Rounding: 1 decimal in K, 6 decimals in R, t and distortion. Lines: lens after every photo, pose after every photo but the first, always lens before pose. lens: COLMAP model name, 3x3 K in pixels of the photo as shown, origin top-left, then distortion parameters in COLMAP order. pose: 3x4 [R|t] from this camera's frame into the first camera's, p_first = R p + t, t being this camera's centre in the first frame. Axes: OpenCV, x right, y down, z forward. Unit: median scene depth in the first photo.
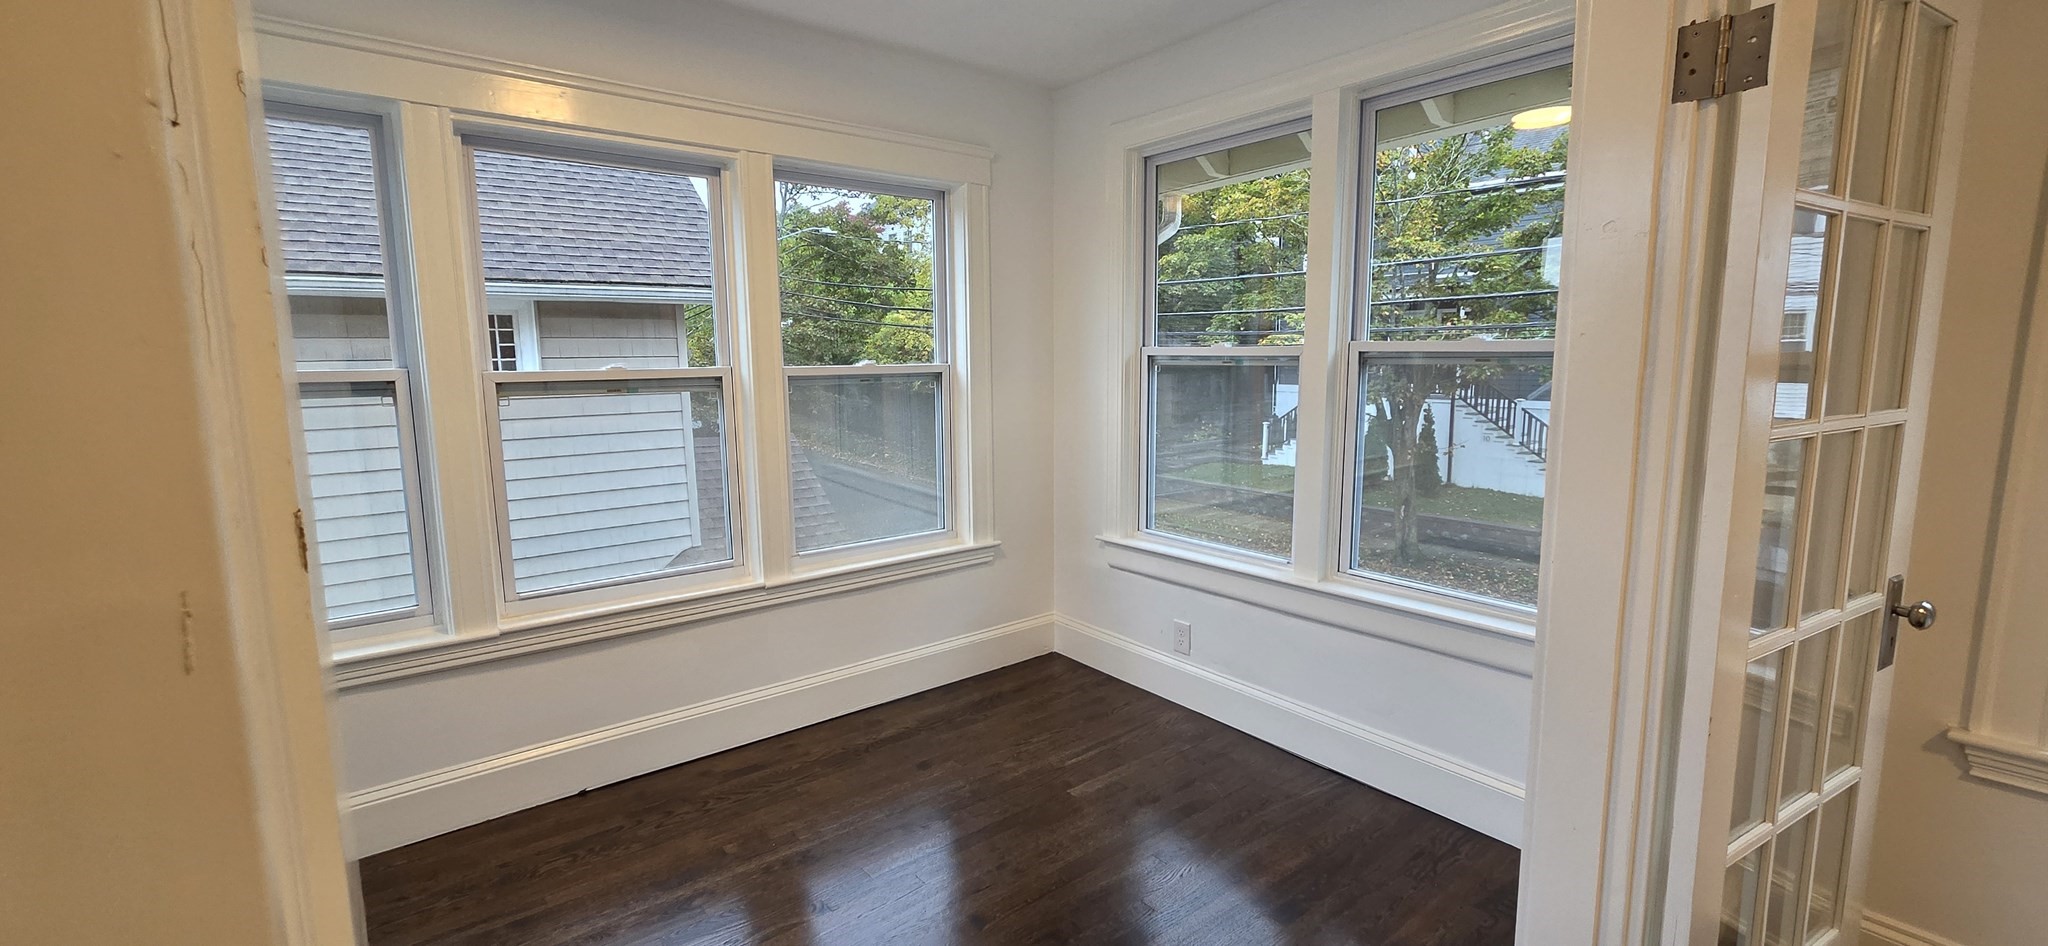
lens RADIAL K [[838.3, 0, 1026.2], [0, 838.3, 467.0], [0, 0, 1]] dist [-0.000066, 0.000053]
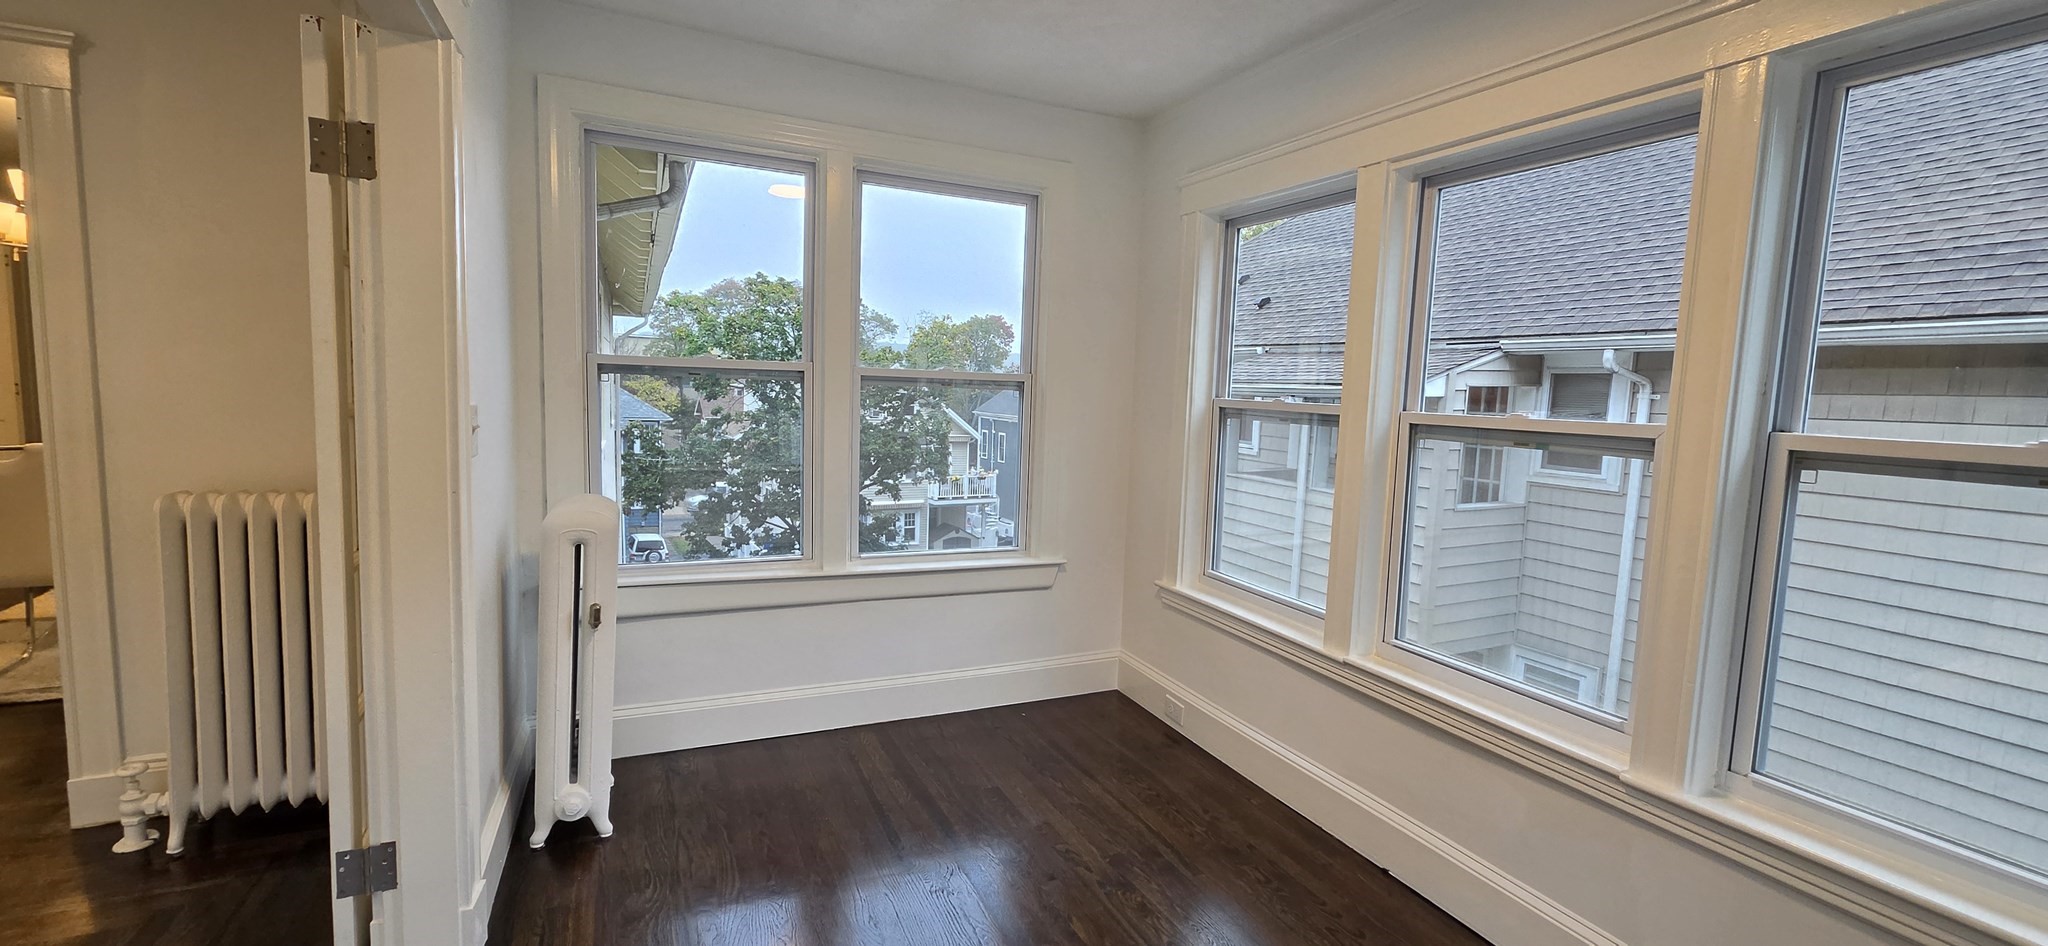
lens RADIAL K [[838.3, 0, 1026.2], [0, 838.3, 467.0], [0, 0, 1]] dist [-0.000066, 0.000053]
pose [[-0.249594, 0.086068, -0.964518, 0.432053], [-0.169086, 0.976867, 0.130925, -0.101207], [0.953474, 0.195764, -0.229267, 0.781078]]
